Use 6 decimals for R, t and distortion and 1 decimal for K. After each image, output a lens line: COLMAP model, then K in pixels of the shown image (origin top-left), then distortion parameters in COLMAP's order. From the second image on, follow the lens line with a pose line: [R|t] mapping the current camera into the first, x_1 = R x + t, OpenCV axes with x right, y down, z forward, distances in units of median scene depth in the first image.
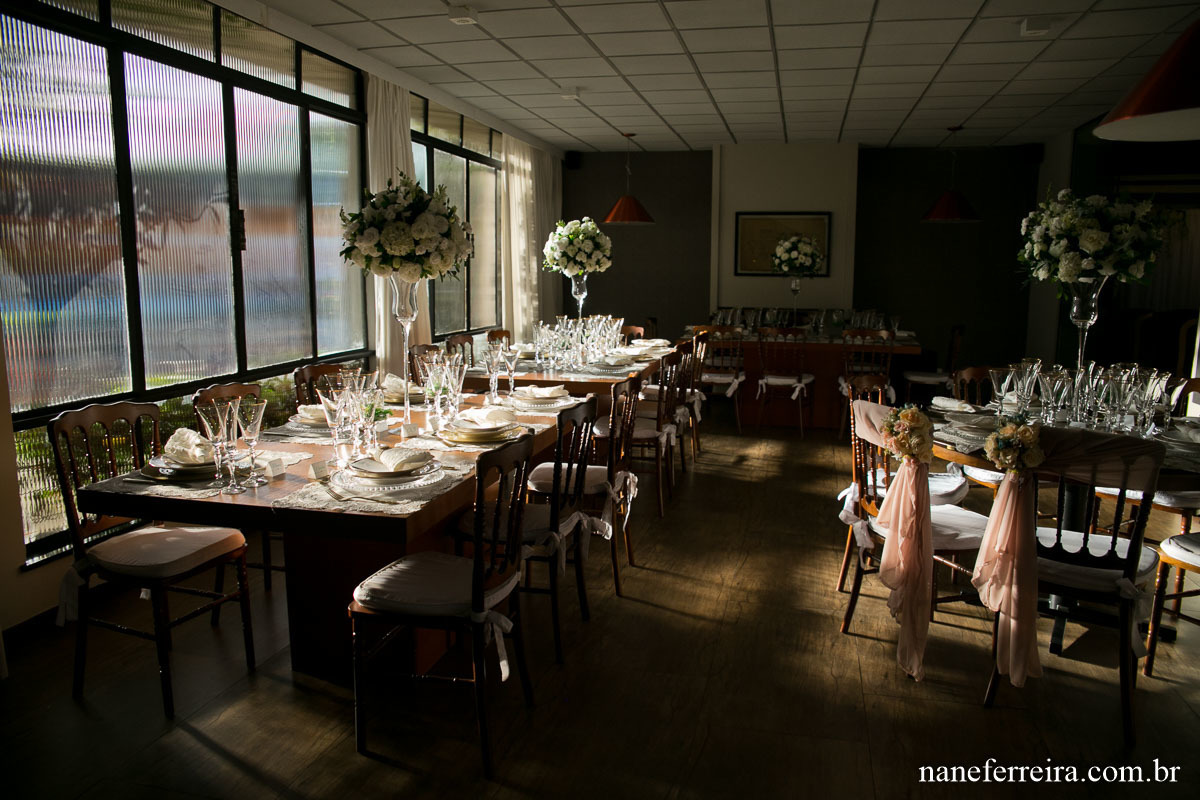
lens RADIAL K [[854.4, 0, 604.0], [0, 854.4, 401.9], [0, 0, 1]] dist [-0.005440, -0.000463]
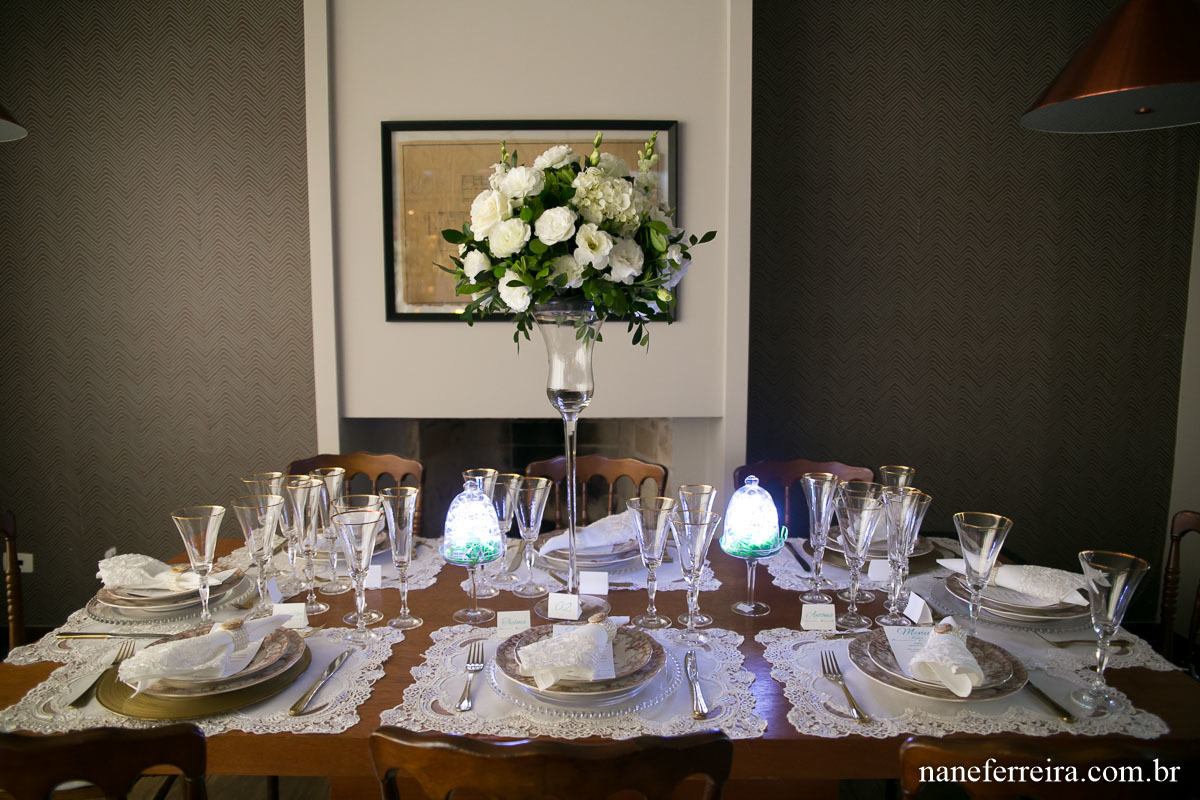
lens RADIAL K [[854.4, 0, 600.5], [0, 854.4, 398.4], [0, 0, 1]] dist [-0.005440, -0.000463]
pose [[0.972105, -0.026361, 0.233060, 0.184447], [0.035920, 0.998674, -0.036866, -0.124604], [-0.231779, 0.044209, 0.971763, 0.801778]]
